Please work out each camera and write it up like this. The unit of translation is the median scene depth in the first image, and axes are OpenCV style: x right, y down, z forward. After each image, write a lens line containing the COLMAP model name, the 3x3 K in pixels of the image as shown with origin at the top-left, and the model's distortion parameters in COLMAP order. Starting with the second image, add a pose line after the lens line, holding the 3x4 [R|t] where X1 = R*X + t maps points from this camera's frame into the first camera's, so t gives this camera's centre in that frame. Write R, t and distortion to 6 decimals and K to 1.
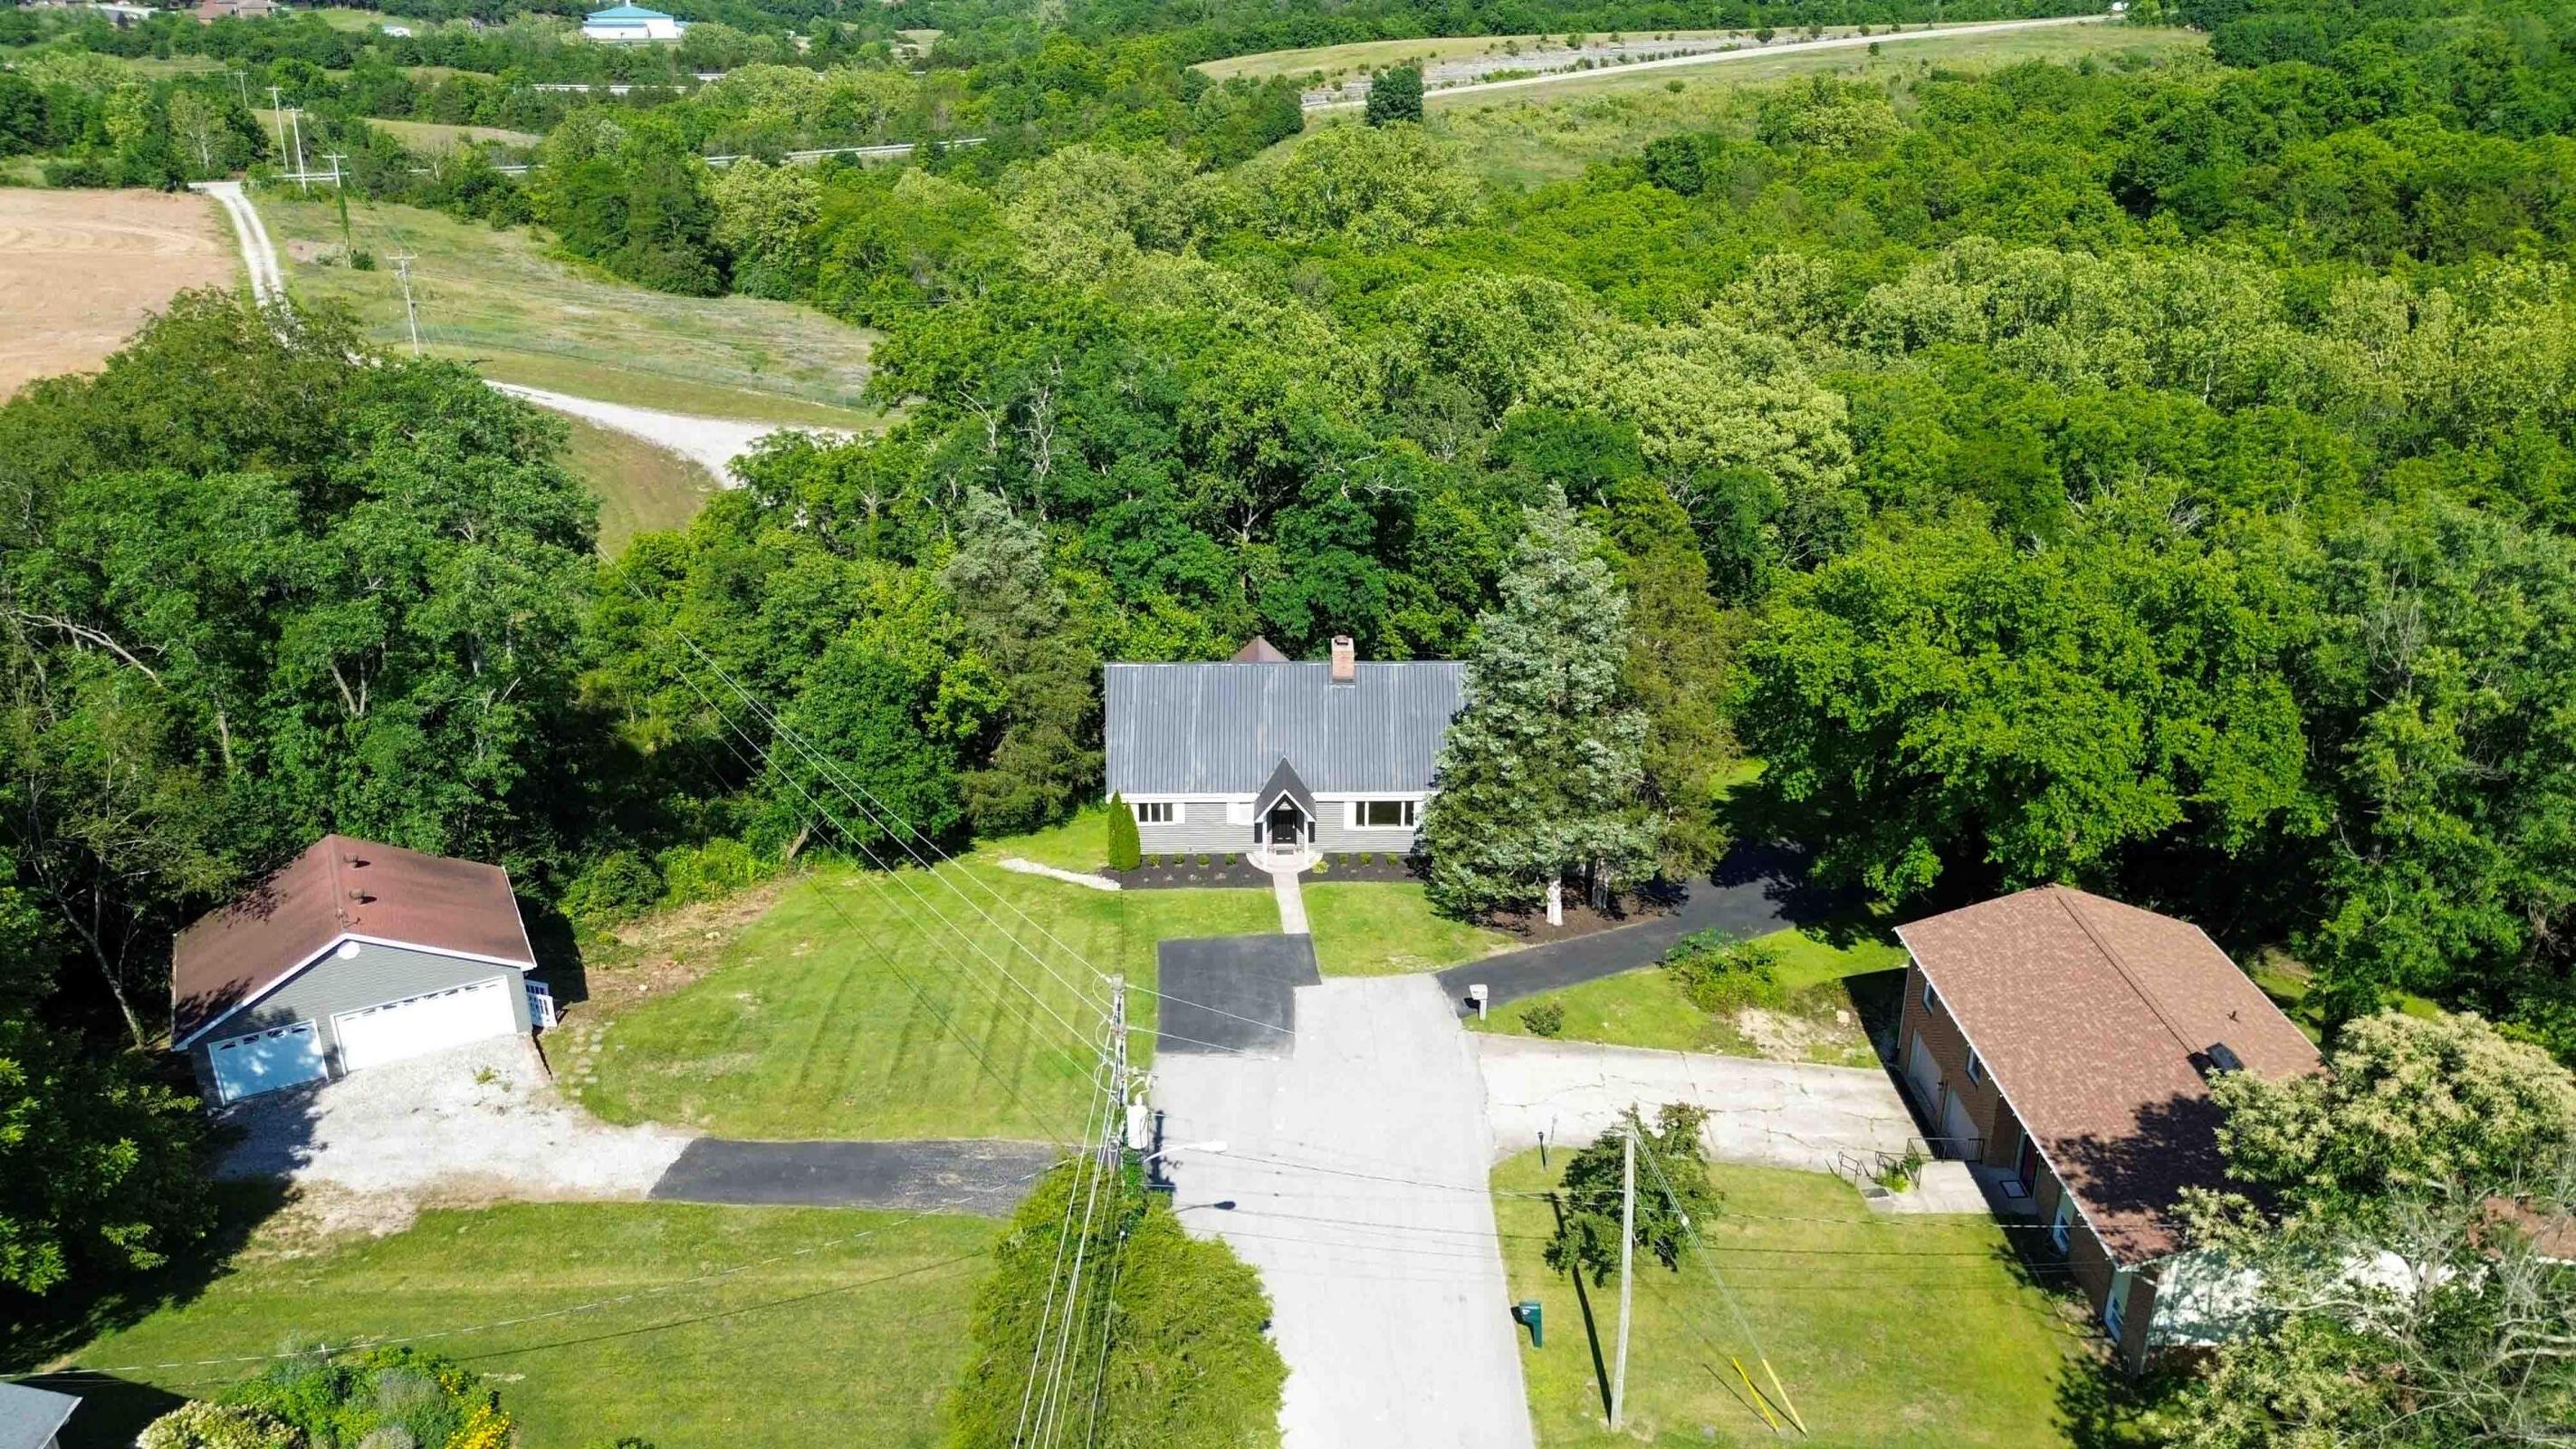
lens RADIAL K [[1784.3, 0, 1285.7], [0, 1784.3, 722.3], [0, 0, 1]] dist [0.005962, 0.000337]
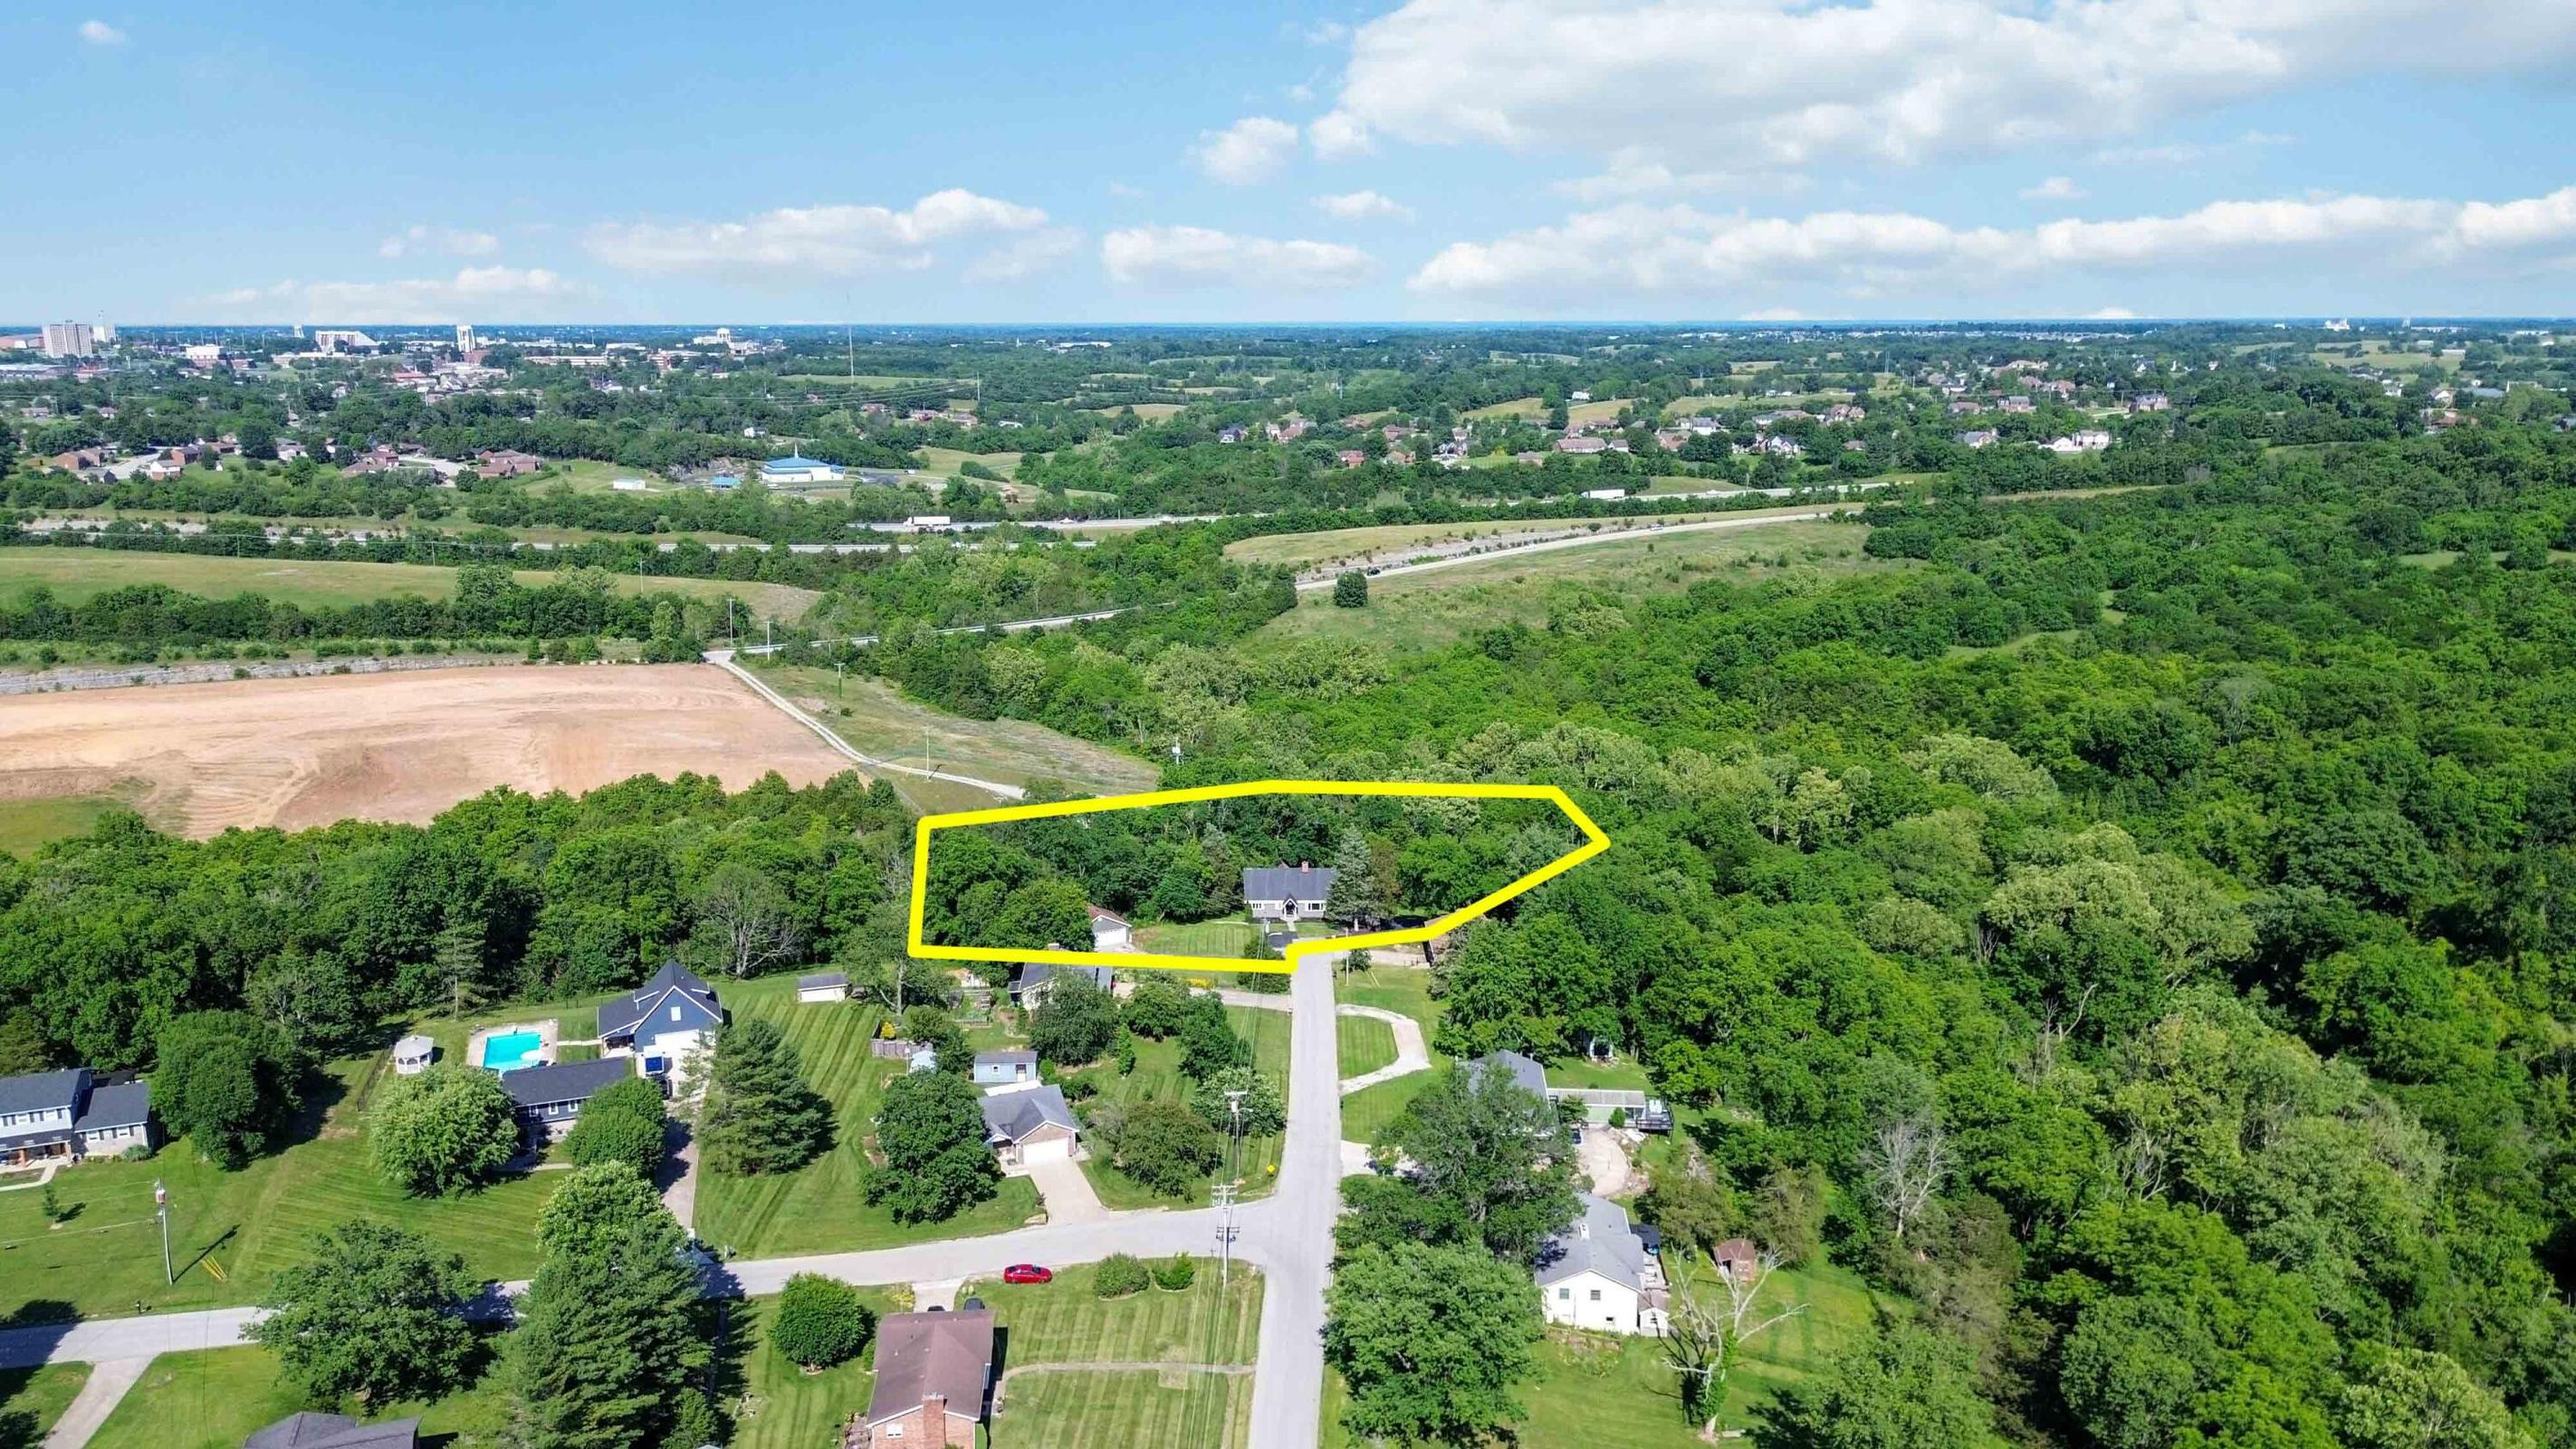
lens RADIAL K [[1784.3, 0, 1282.0], [0, 1784.3, 737.9], [0, 0, 1]] dist [0.005962, 0.000337]
pose [[1.000000, 0.000341, -0.000660, -0.005211], [-0.000448, 0.985552, -0.169373, 0.112494], [0.000593, 0.169373, 0.985552, -0.937761]]
